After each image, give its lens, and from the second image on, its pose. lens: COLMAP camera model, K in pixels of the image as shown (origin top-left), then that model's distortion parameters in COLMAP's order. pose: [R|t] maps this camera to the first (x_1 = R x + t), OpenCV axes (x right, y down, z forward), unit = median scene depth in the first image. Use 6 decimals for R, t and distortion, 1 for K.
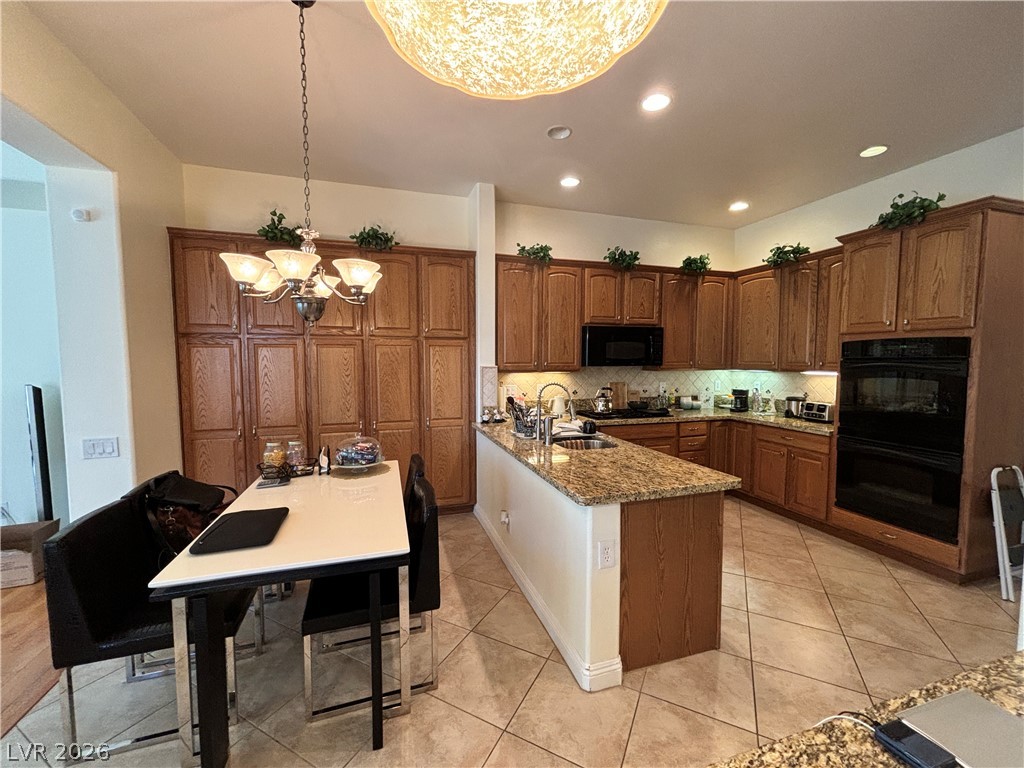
lens RADIAL K [[413.4, 0, 514.7], [0, 413.4, 383.6], [0, 0, 1]] dist [0.001891, -0.001078]
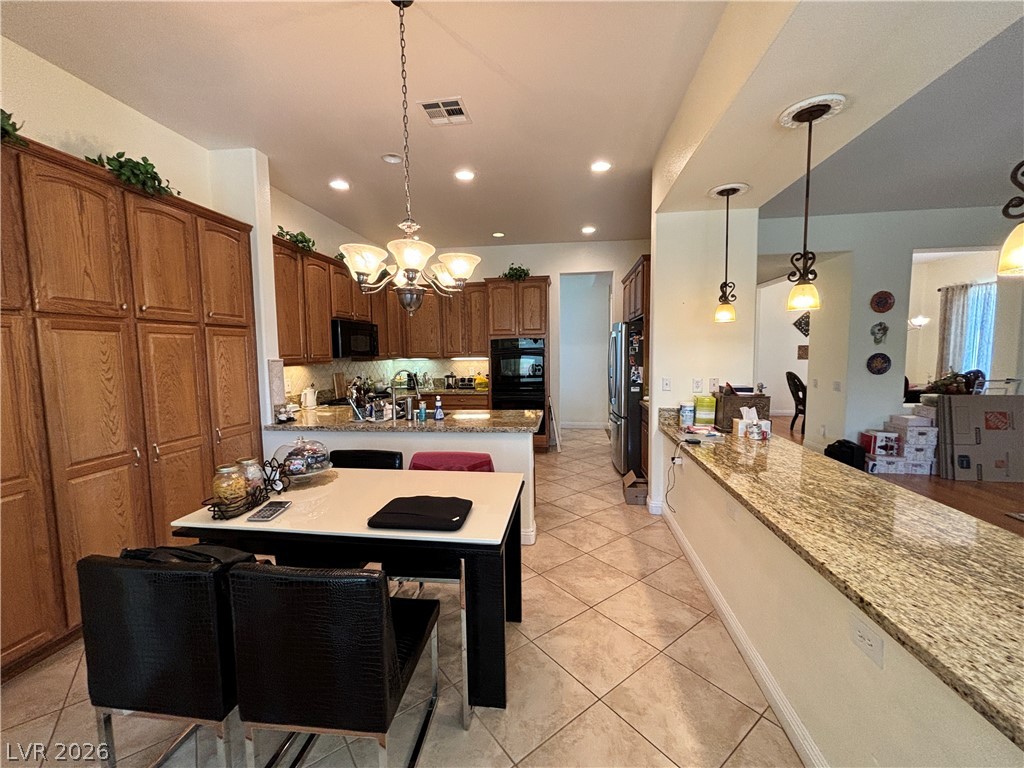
lens RADIAL K [[413.4, 0, 512.3], [0, 413.4, 384.3], [0, 0, 1]] dist [0.001891, -0.001078]
pose [[0.421795, -0.080913, 0.903073, -0.651478], [0.069957, 0.995945, 0.056560, -0.003843], [-0.903988, 0.039320, 0.425746, 0.157976]]
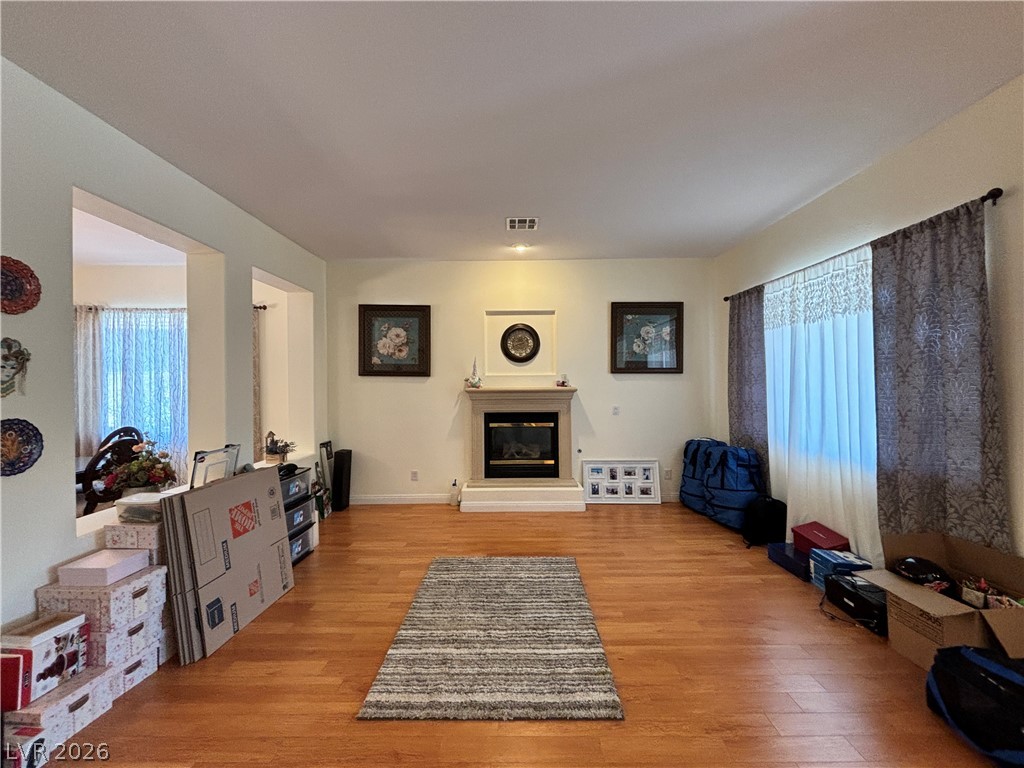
lens RADIAL K [[413.4, 0, 508.3], [0, 413.4, 382.0], [0, 0, 1]] dist [0.001891, -0.001078]
pose [[-0.955259, 0.008926, 0.295637, 0.323369], [0.027117, 0.997978, 0.057489, -0.004186], [-0.294526, 0.062934, -0.953569, -0.046989]]
